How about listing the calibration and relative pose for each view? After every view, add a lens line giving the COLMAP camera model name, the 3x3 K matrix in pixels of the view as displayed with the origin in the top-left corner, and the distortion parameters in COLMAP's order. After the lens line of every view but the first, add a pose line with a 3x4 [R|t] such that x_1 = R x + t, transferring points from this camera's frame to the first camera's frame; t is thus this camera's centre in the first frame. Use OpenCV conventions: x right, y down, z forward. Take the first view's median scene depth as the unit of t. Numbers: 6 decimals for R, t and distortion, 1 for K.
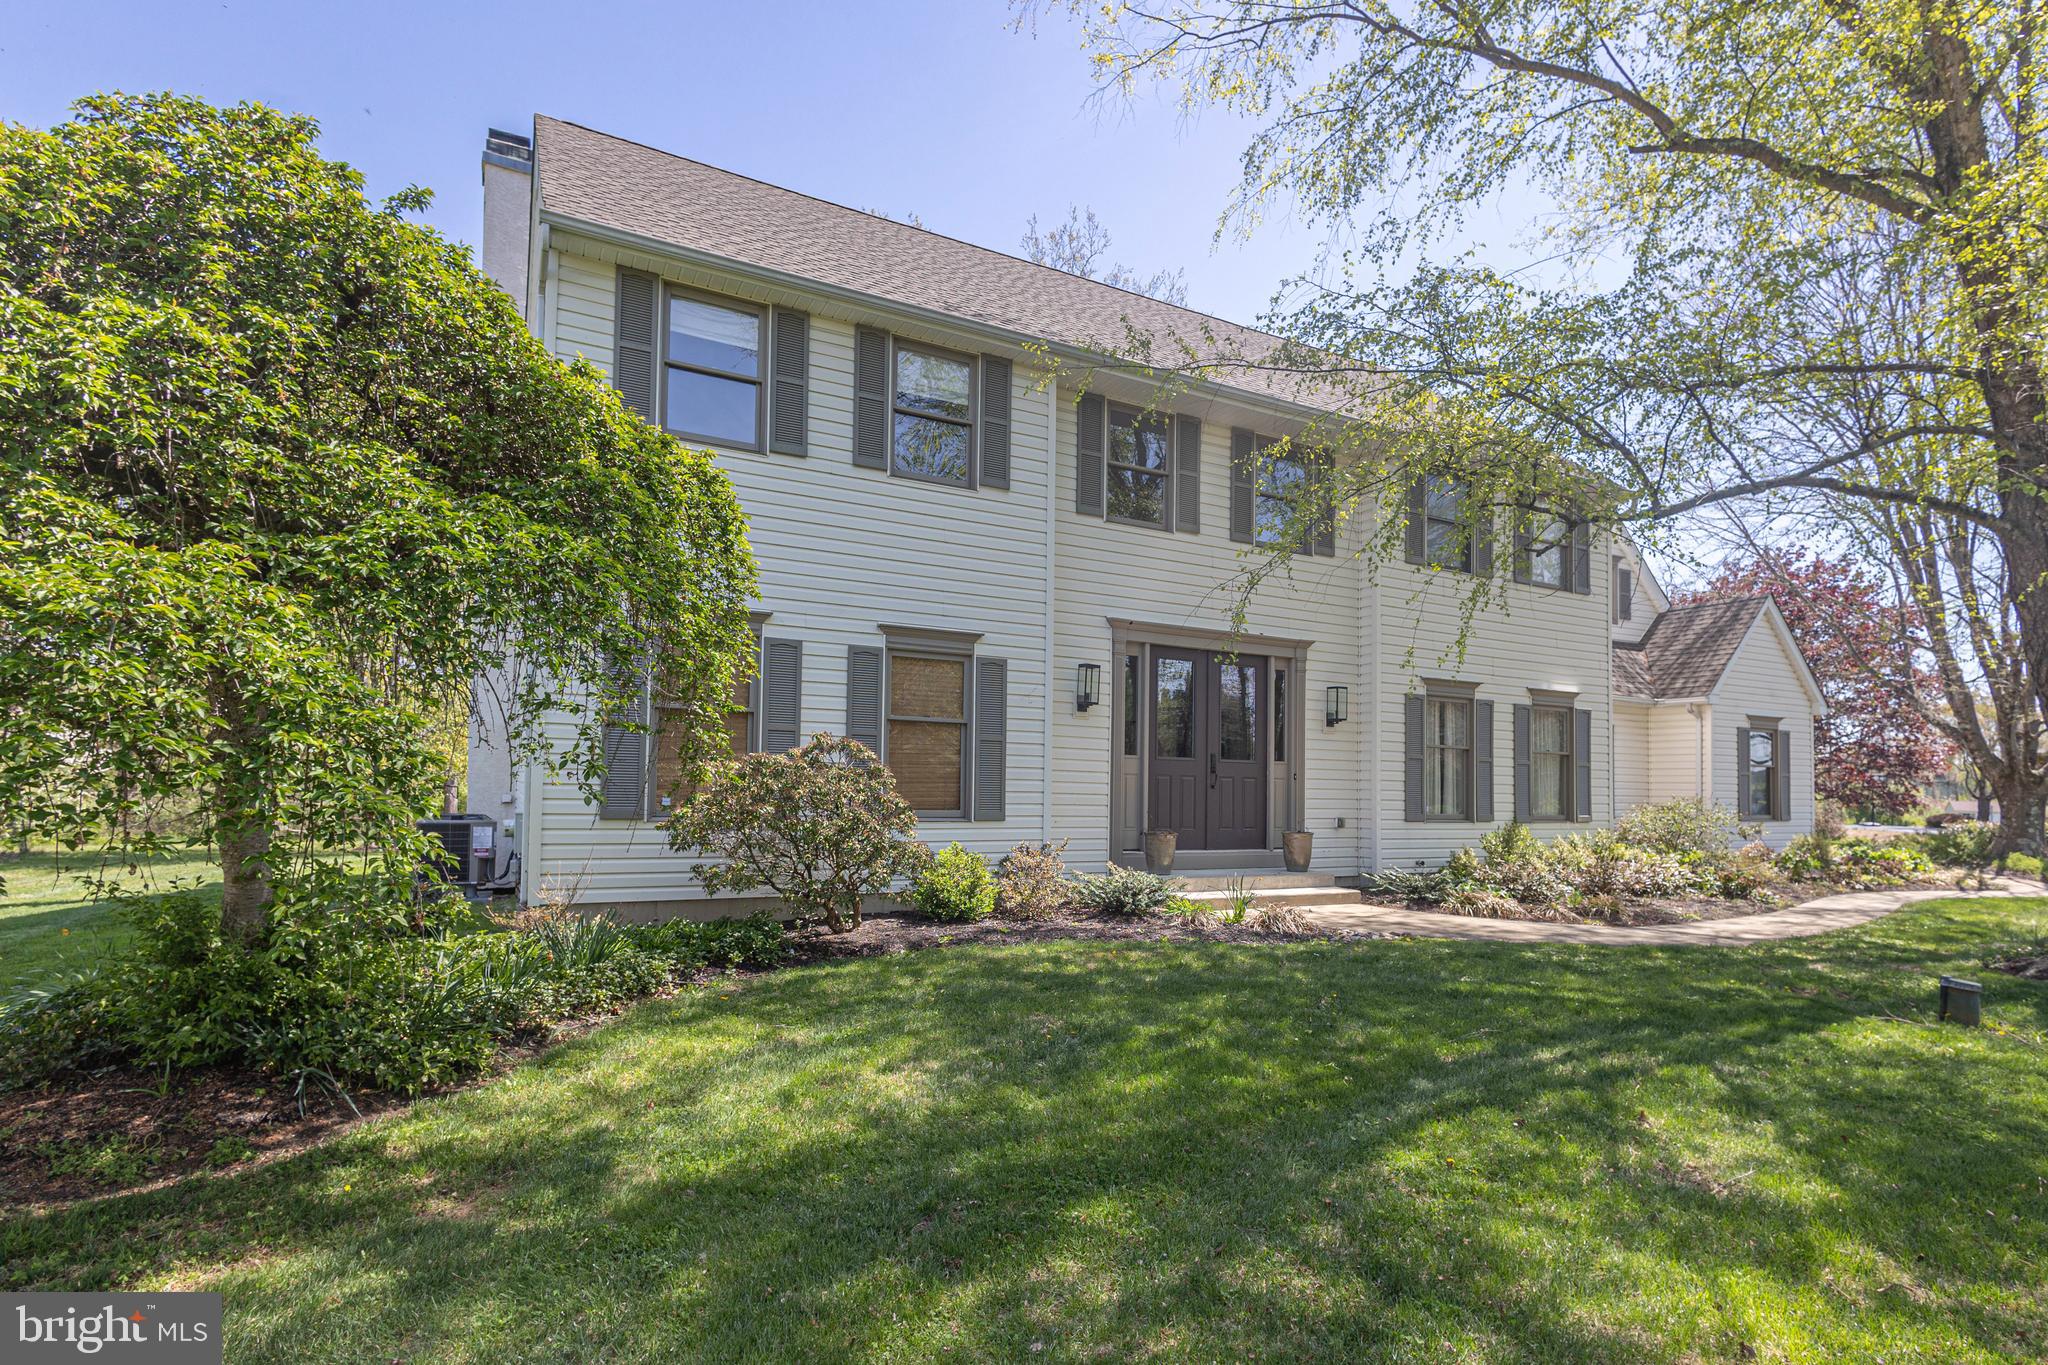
lens RADIAL K [[987.6, 0, 1025.0], [0, 987.6, 717.0], [0, 0, 1]] dist [-0.000882, -0.000053]
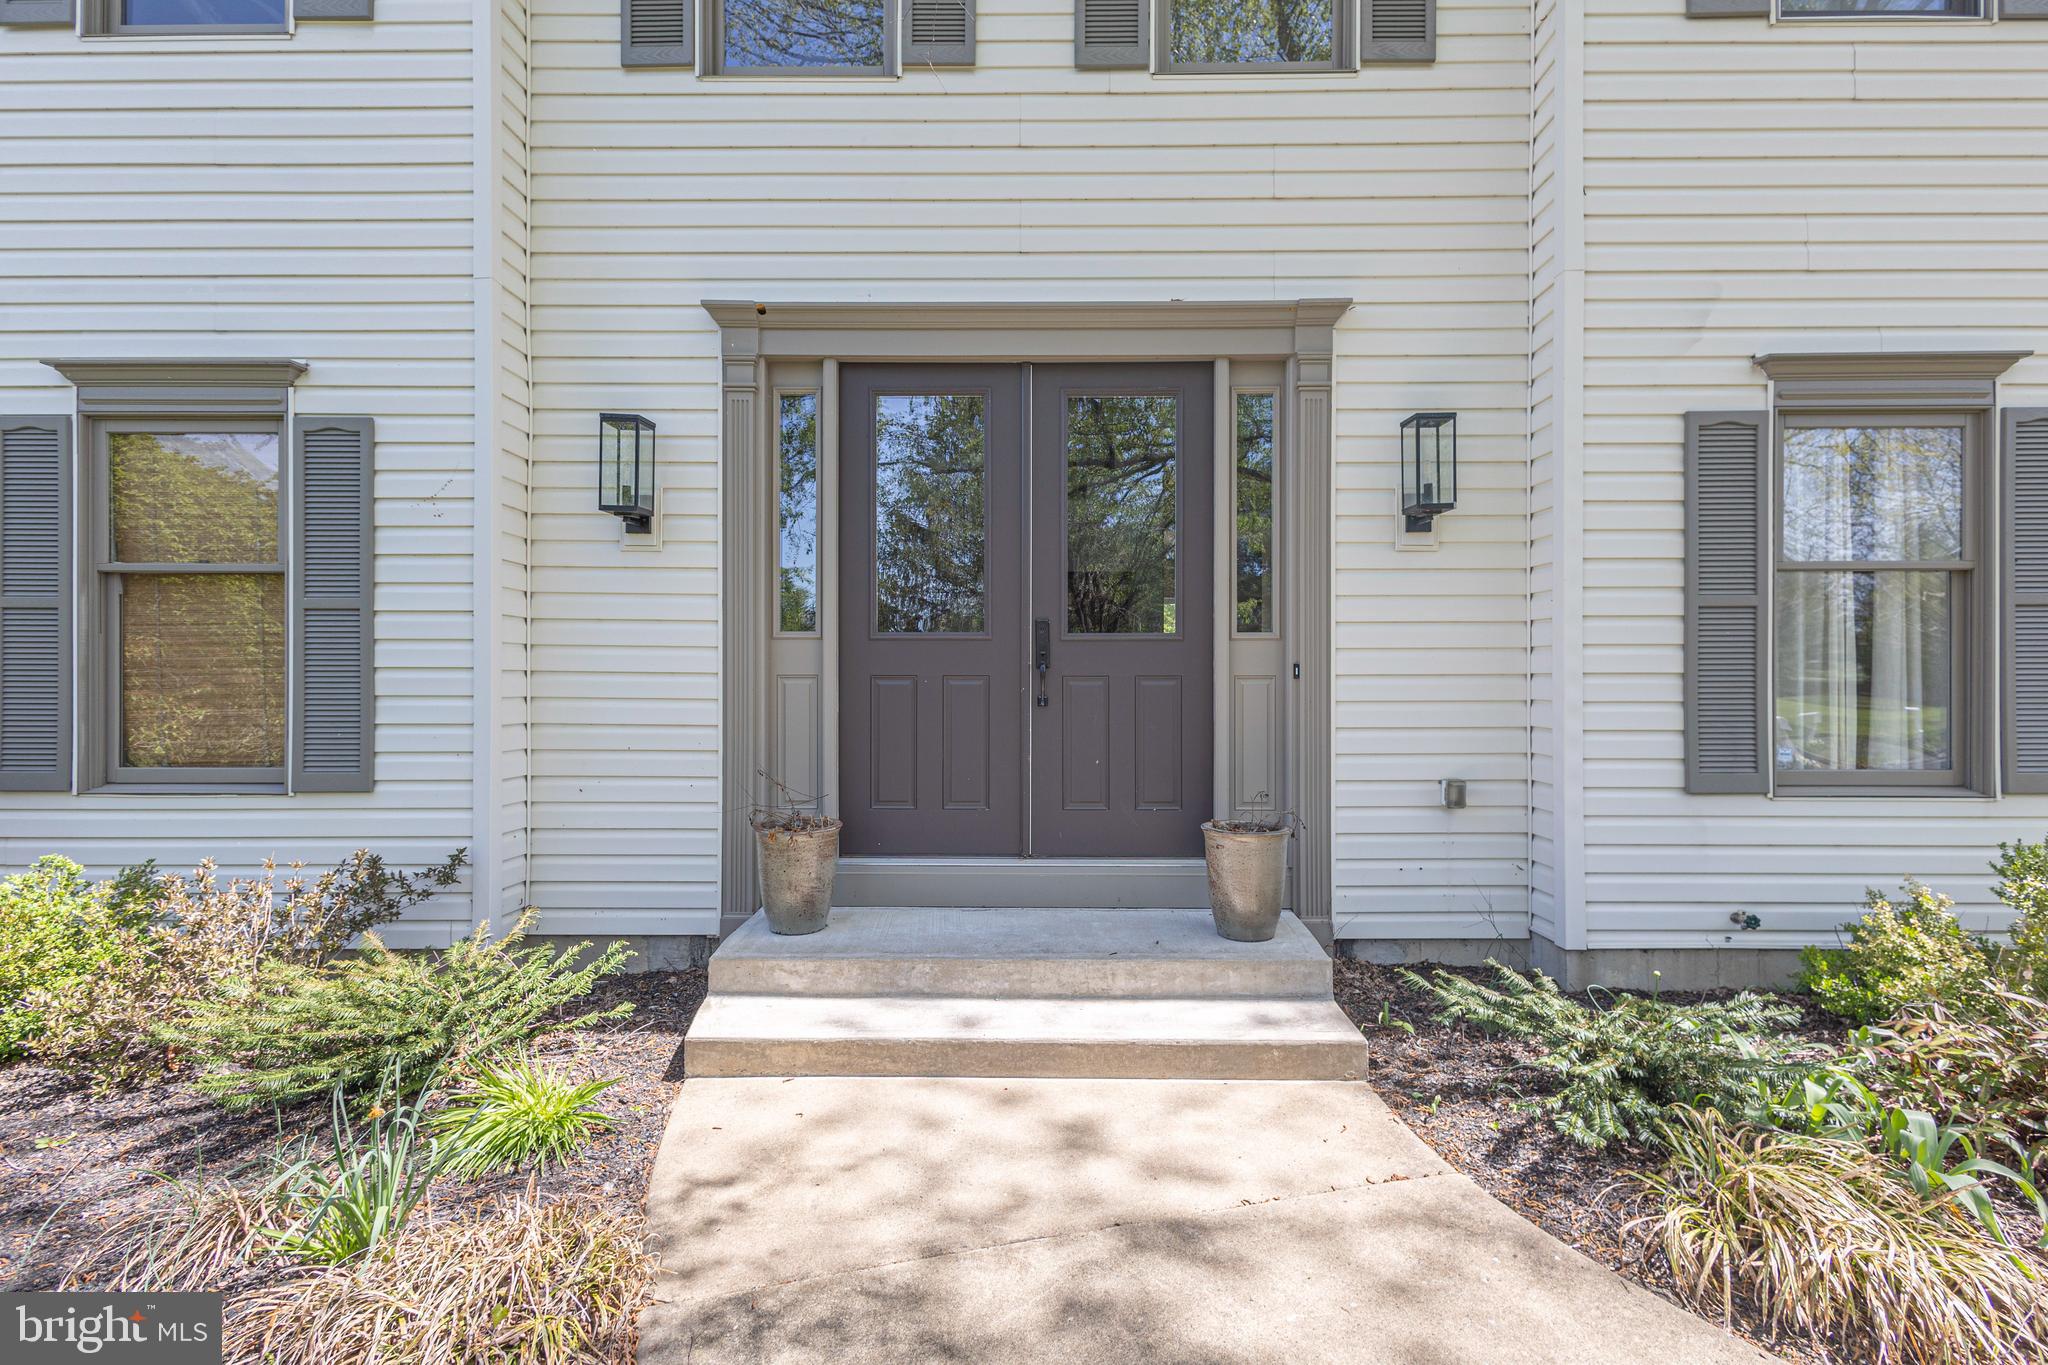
lens RADIAL K [[1021.1, 0, 1058.6], [0, 1021.1, 681.7], [0, 0, 1]] dist [0.018792, -0.000030]
pose [[0.883991, -0.034851, -0.466204, 0.393111], [0.051283, 0.998428, 0.022604, 0.053529], [0.464683, -0.043890, 0.884389, 0.644054]]
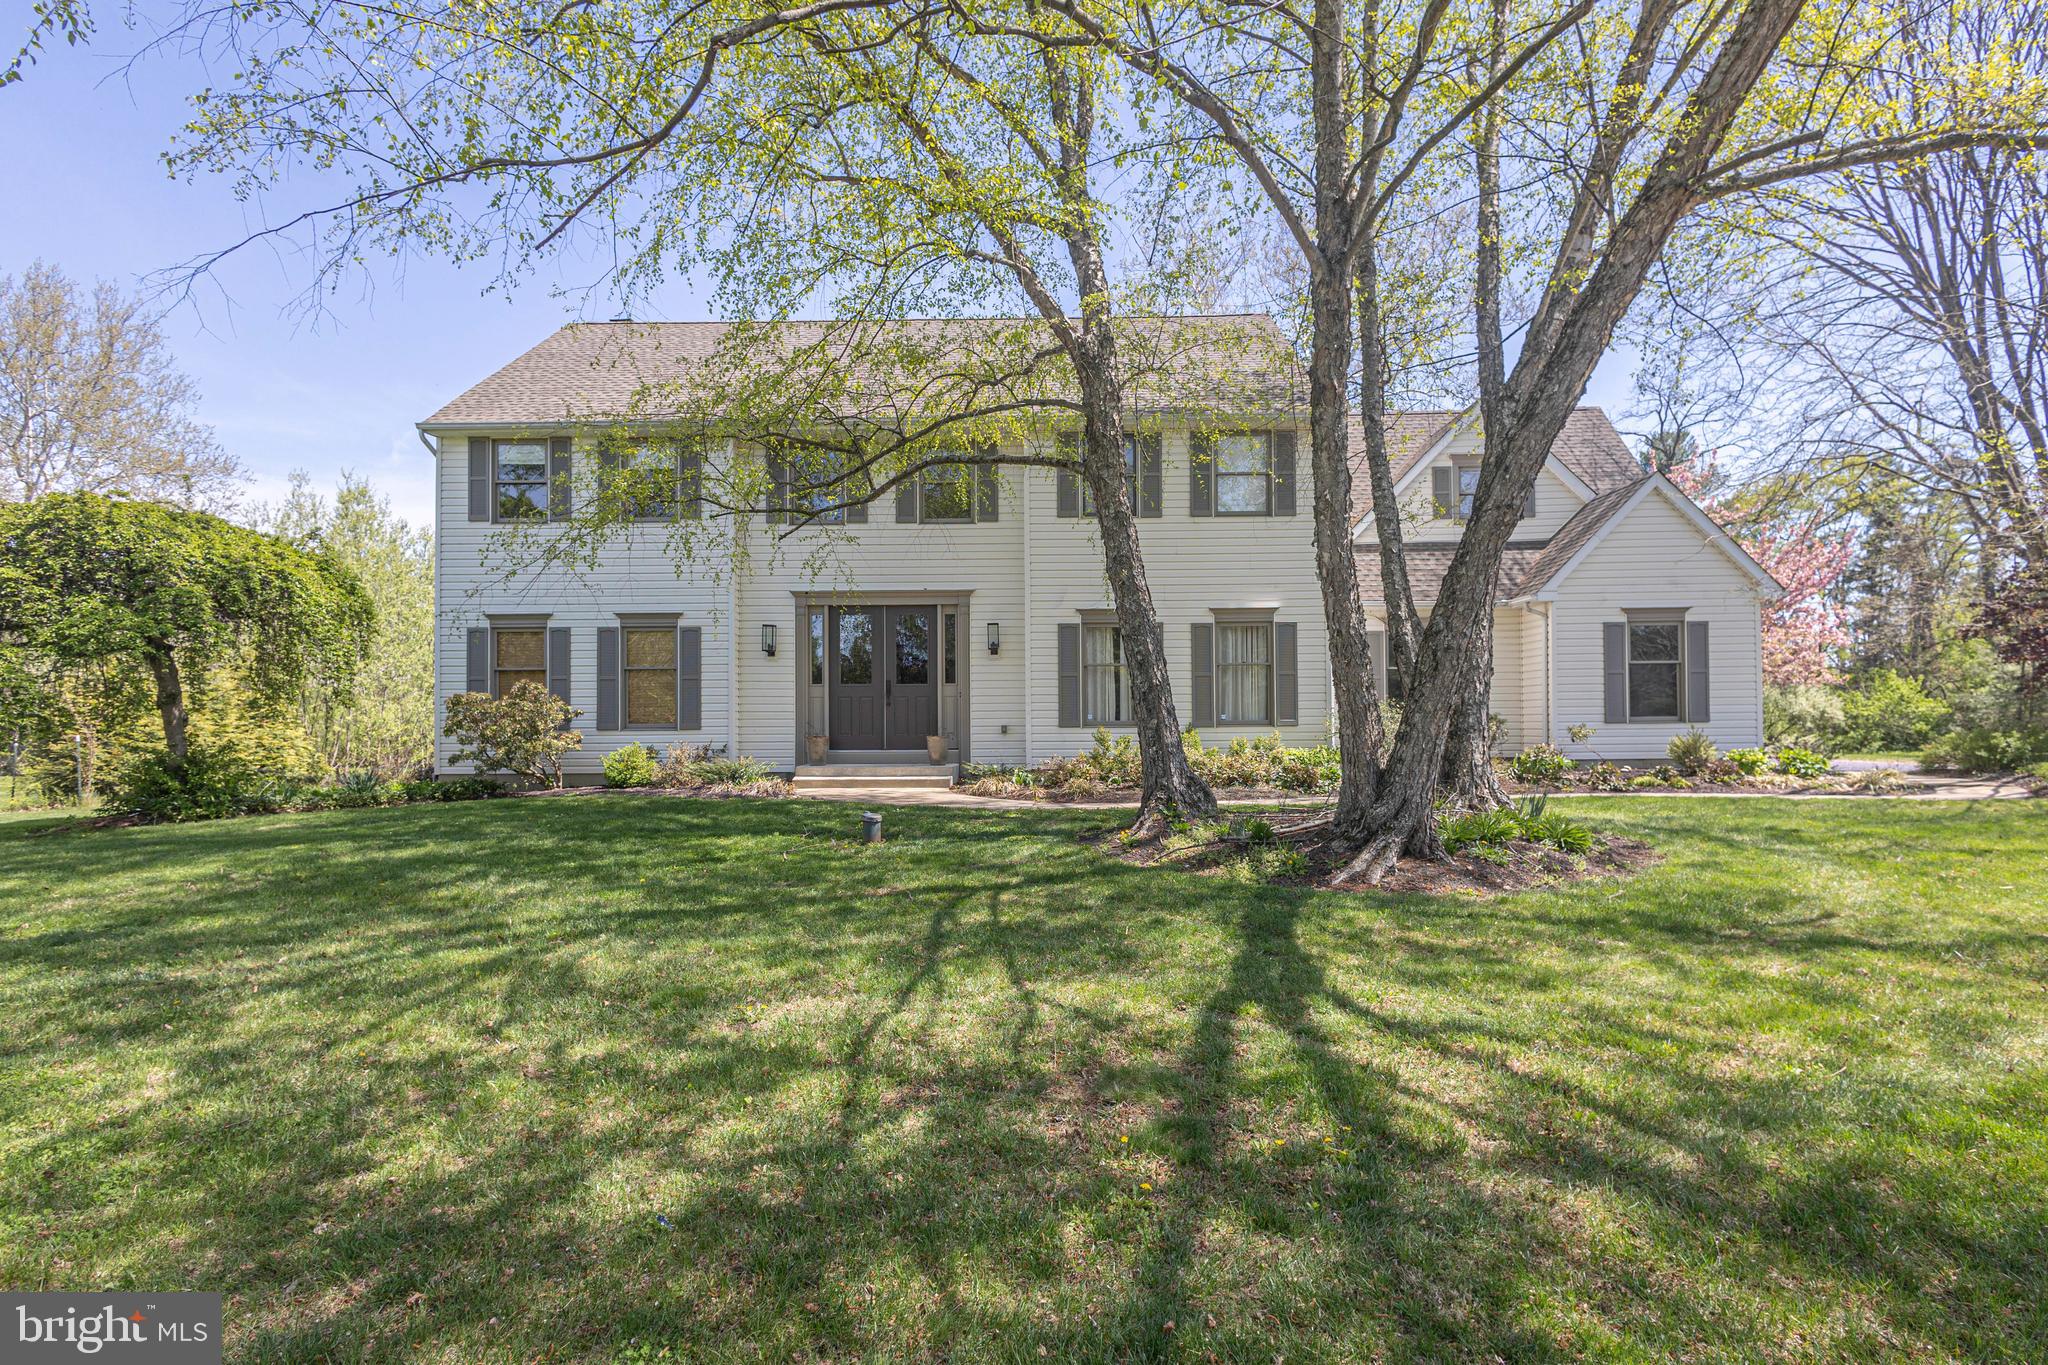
lens RADIAL K [[987.6, 0, 1025.0], [0, 987.6, 717.0], [0, 0, 1]] dist [-0.000882, -0.000053]
pose [[0.874091, -0.047368, -0.483448, 1.029883], [0.056747, 0.998377, 0.004781, 0.092410], [0.482437, -0.031614, 0.875360, -0.111246]]
